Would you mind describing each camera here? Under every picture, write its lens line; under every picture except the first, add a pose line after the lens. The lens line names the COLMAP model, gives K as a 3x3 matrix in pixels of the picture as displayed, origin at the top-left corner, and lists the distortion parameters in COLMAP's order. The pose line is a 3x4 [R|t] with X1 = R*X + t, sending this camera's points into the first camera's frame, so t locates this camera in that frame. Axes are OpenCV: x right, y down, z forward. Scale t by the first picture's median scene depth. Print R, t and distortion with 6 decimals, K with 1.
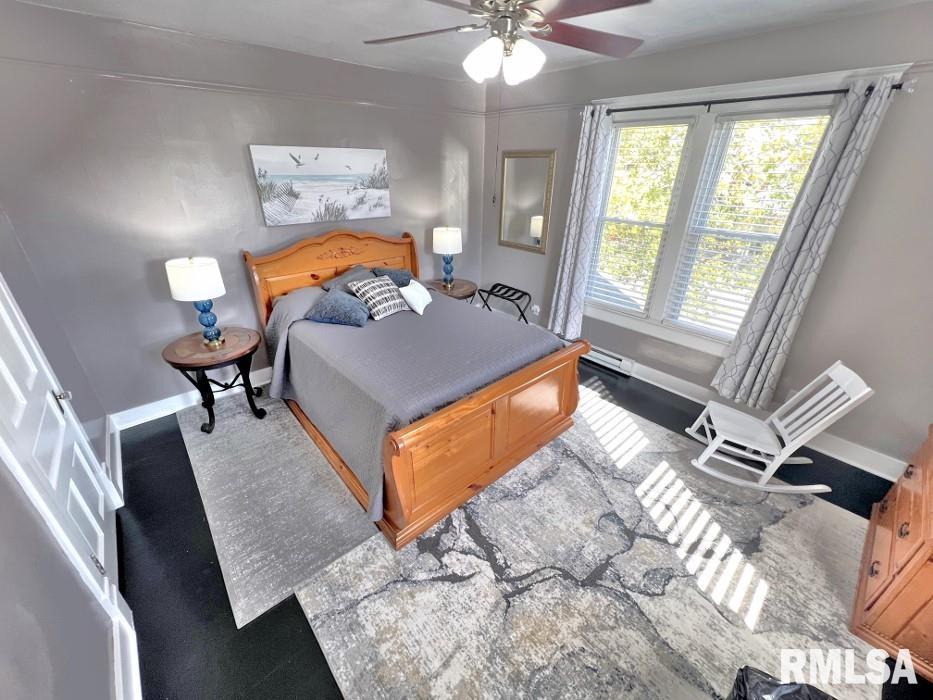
lens RADIAL K [[374.1, 0, 463.8], [0, 374.1, 350.3], [0, 0, 1]] dist [0.000659, 0.000242]
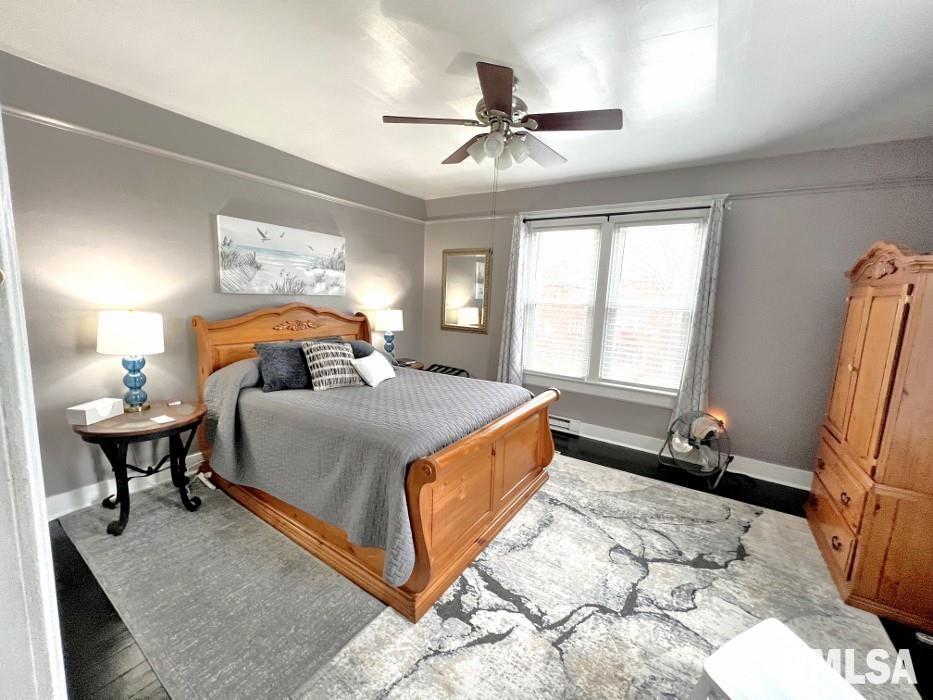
lens RADIAL K [[372.7, 0, 464.7], [0, 372.7, 349.3], [0, 0, 1]] dist [-0.000579, 0.000120]
pose [[0.964274, -0.010549, 0.264696, -0.273536], [0.089447, 0.953488, -0.287853, 0.194250], [-0.249348, 0.301245, 0.920368, 0.026370]]
